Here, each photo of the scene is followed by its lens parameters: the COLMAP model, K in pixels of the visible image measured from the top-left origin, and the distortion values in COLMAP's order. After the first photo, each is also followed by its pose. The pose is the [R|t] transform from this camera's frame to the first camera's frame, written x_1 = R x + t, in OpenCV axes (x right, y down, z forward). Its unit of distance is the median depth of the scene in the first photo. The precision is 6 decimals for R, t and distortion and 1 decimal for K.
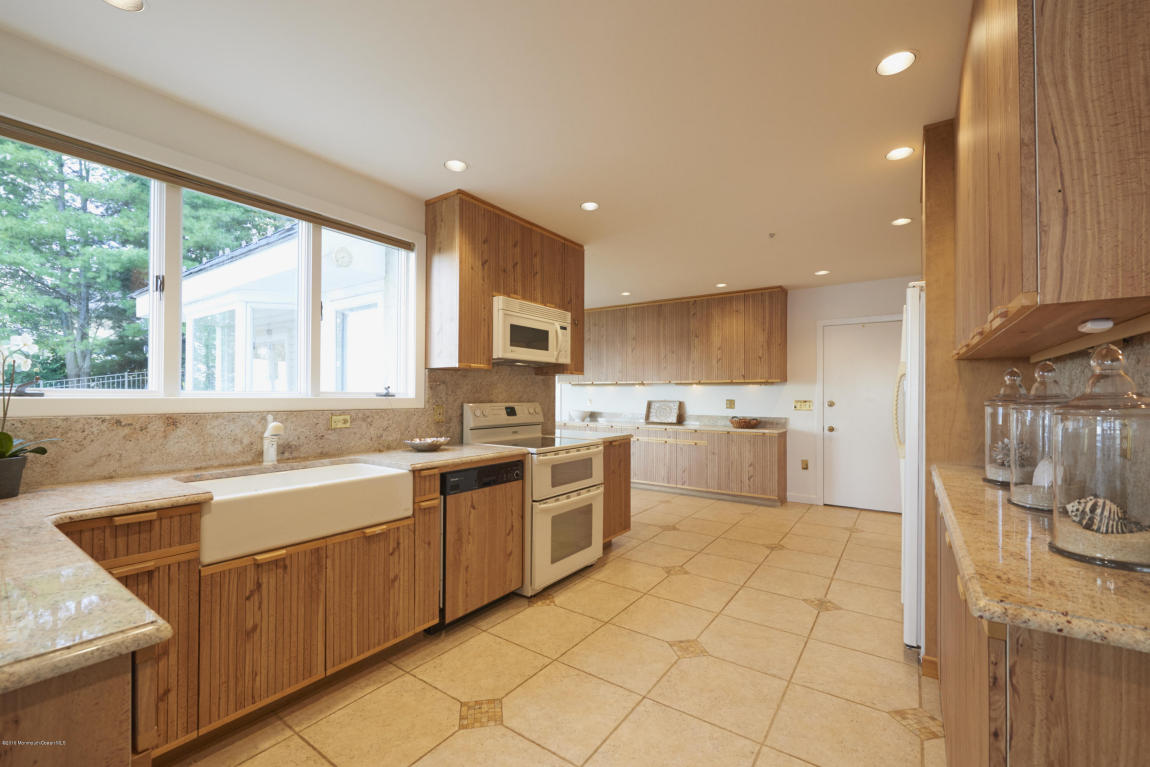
lens RADIAL K [[461.6, 0, 603.2], [0, 461.6, 391.2], [0, 0, 1]] dist [-0.001772, 0.000213]
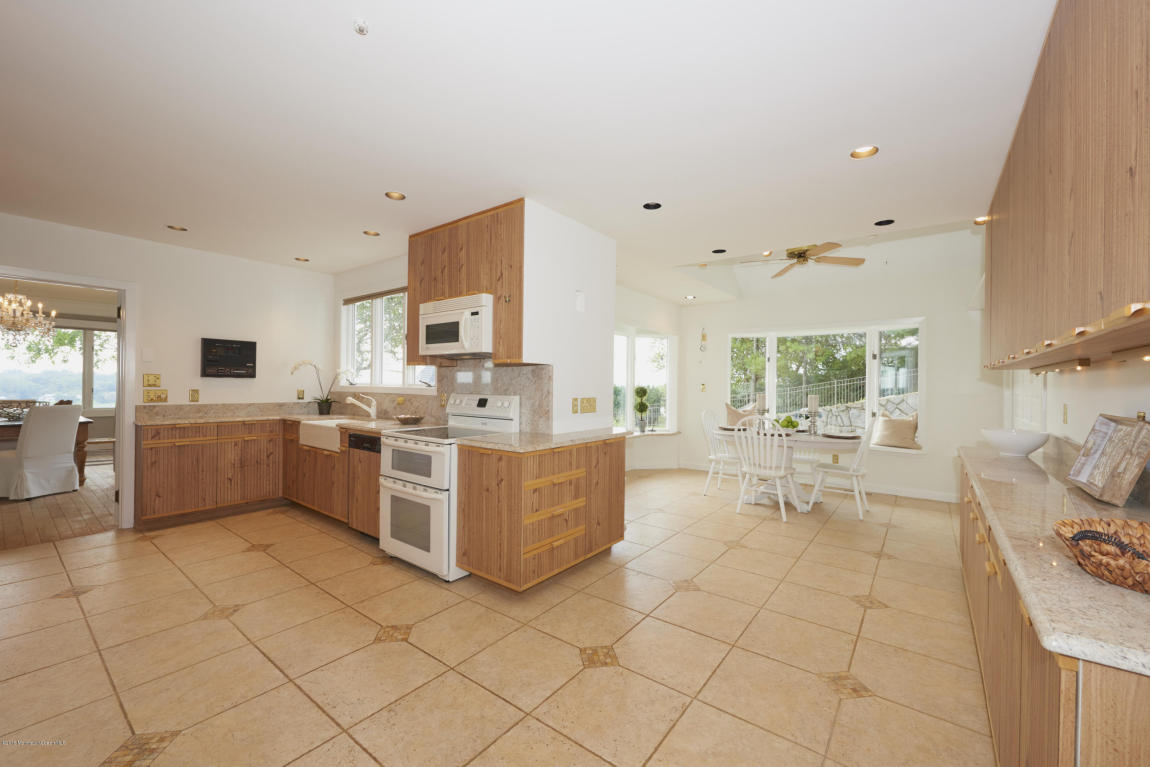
lens RADIAL K [[461.6, 0, 574.8], [0, 461.6, 384.2], [0, 0, 1]] dist [-0.001772, 0.000213]
pose [[-0.076917, -0.000598, -0.997037, 0.931066], [-0.000680, 1.000000, -0.000548, 0.002925], [0.997037, 0.000636, -0.076918, 1.464775]]
